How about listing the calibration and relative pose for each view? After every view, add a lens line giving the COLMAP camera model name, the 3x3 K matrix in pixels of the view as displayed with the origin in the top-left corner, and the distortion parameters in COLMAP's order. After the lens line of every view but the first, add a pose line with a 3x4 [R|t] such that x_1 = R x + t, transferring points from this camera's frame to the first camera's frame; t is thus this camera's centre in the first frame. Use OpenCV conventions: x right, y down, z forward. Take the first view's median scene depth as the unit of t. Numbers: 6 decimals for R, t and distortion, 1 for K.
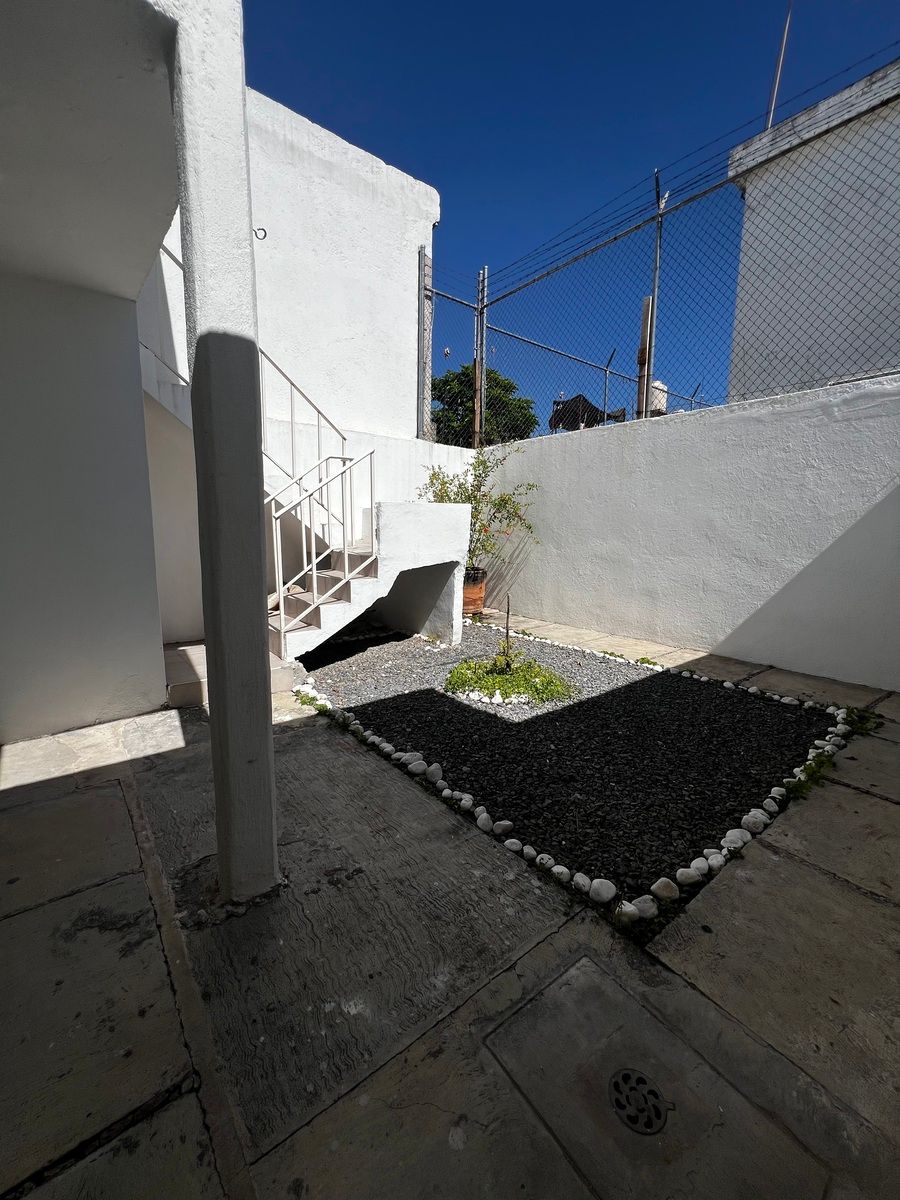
lens RADIAL K [[479.8, 0, 460.1], [0, 479.8, 596.4], [0, 0, 1]] dist [-0.003319, 0.000436]
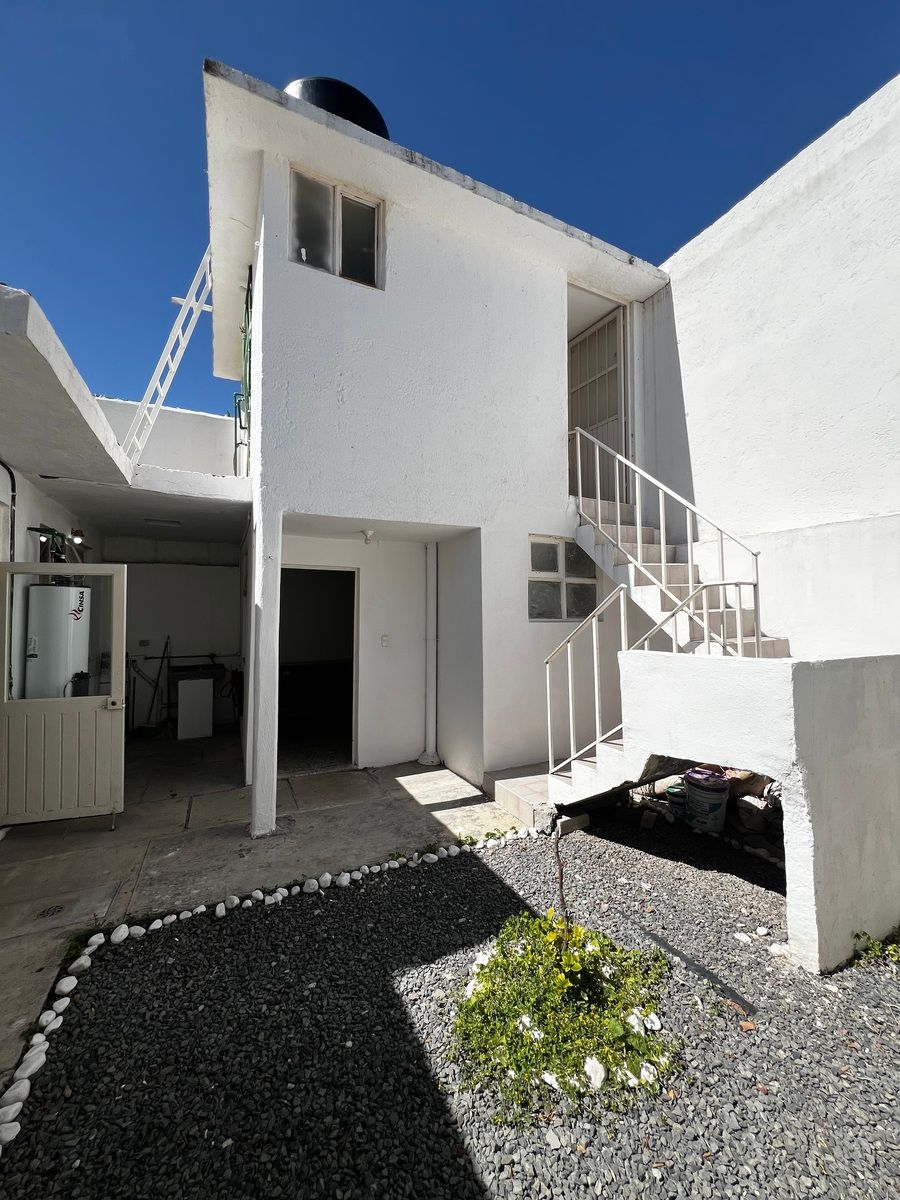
lens RADIAL K [[479.8, 0, 455.7], [0, 479.8, 597.4], [0, 0, 1]] dist [-0.003319, 0.000436]
pose [[-0.232322, -0.045617, -0.971569, 0.740945], [-0.141127, 0.989910, -0.012731, -0.272951], [0.962346, 0.134156, -0.236416, 1.053328]]
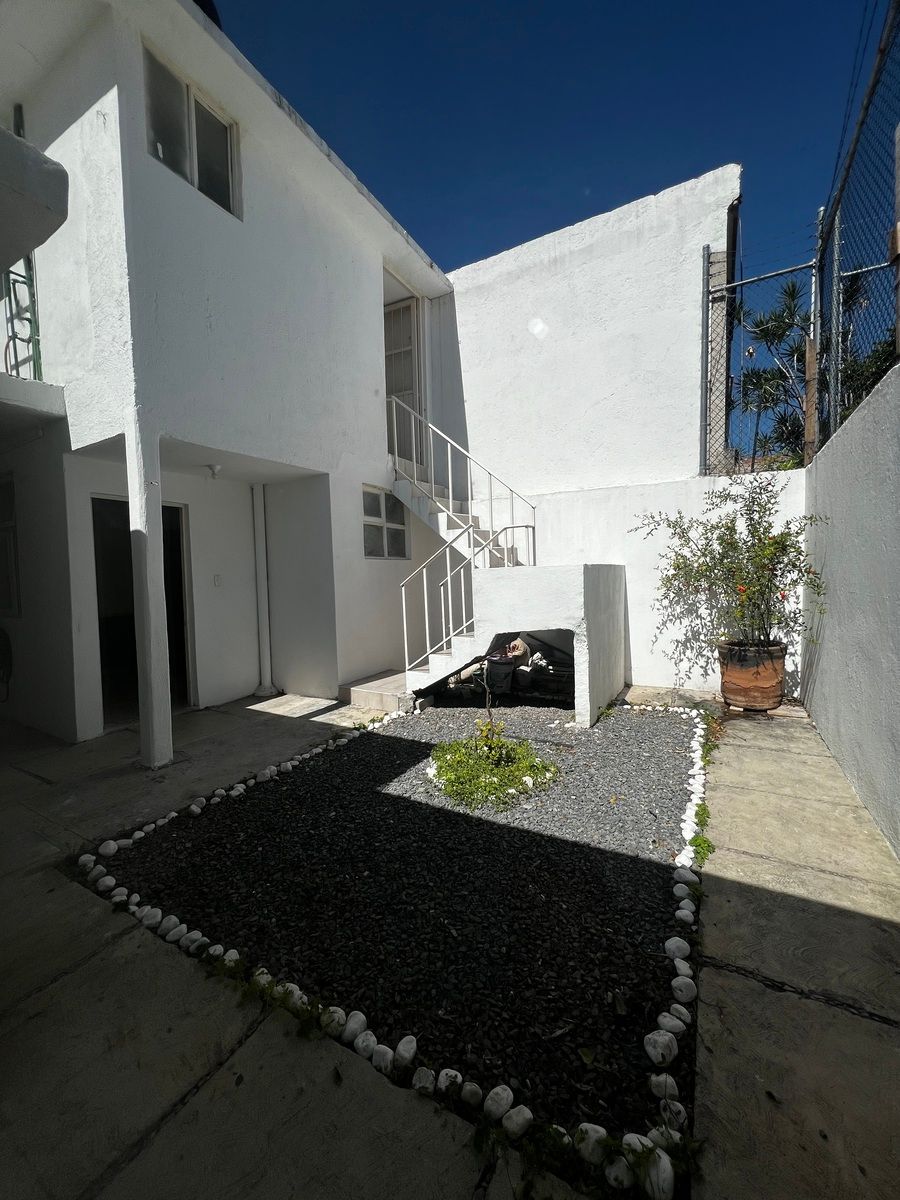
lens RADIAL K [[479.8, 0, 456.8], [0, 479.8, 598.2], [0, 0, 1]] dist [-0.003319, 0.000436]
pose [[0.364156, 0.030024, -0.930854, 0.986368], [-0.105903, 0.994332, -0.009358, -0.134993], [0.925297, 0.101988, 0.365272, 0.651264]]
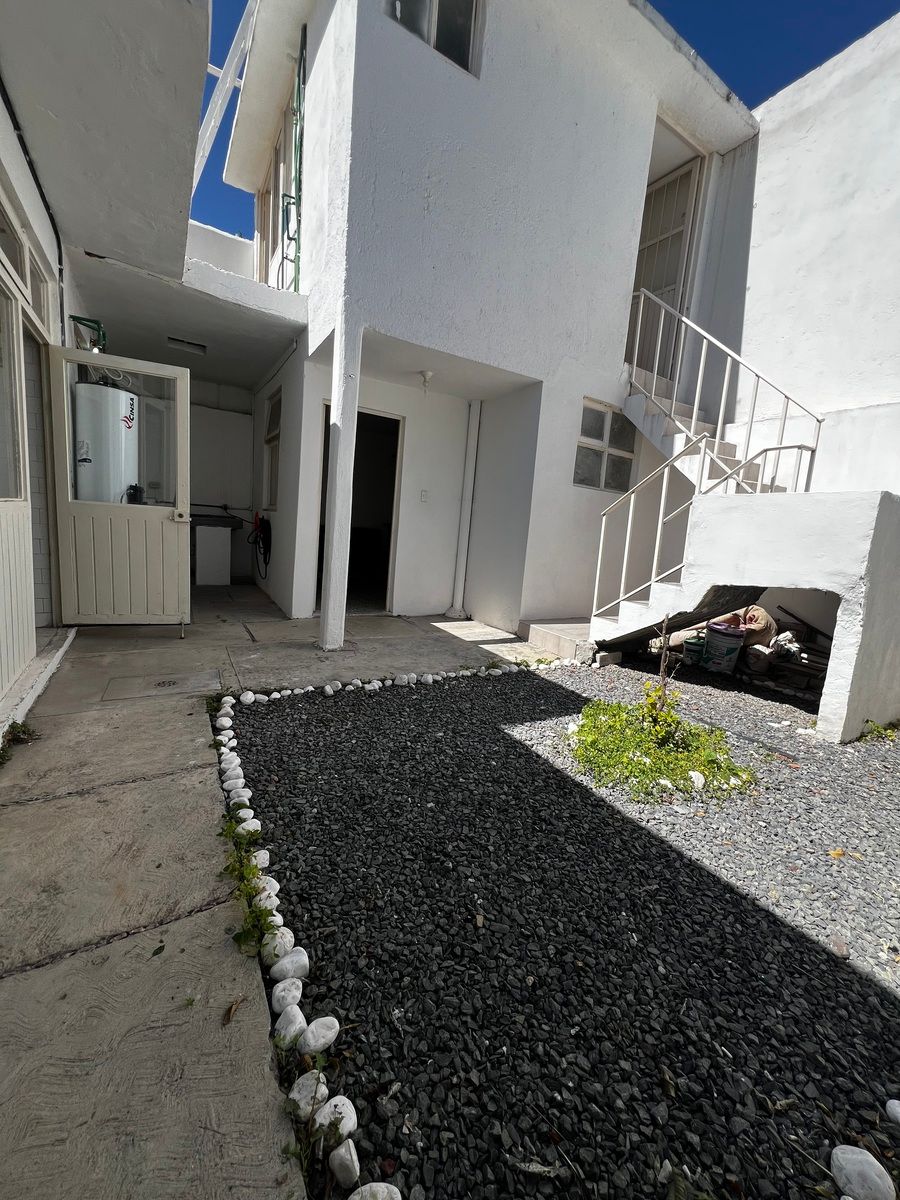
lens RADIAL K [[479.8, 0, 454.5], [0, 479.8, 599.1], [0, 0, 1]] dist [-0.003319, 0.000436]
pose [[-0.145384, 0.124430, -0.981520, 0.843574], [-0.226820, 0.961446, 0.155482, -0.069280], [0.963024, 0.245233, -0.111556, 0.844466]]
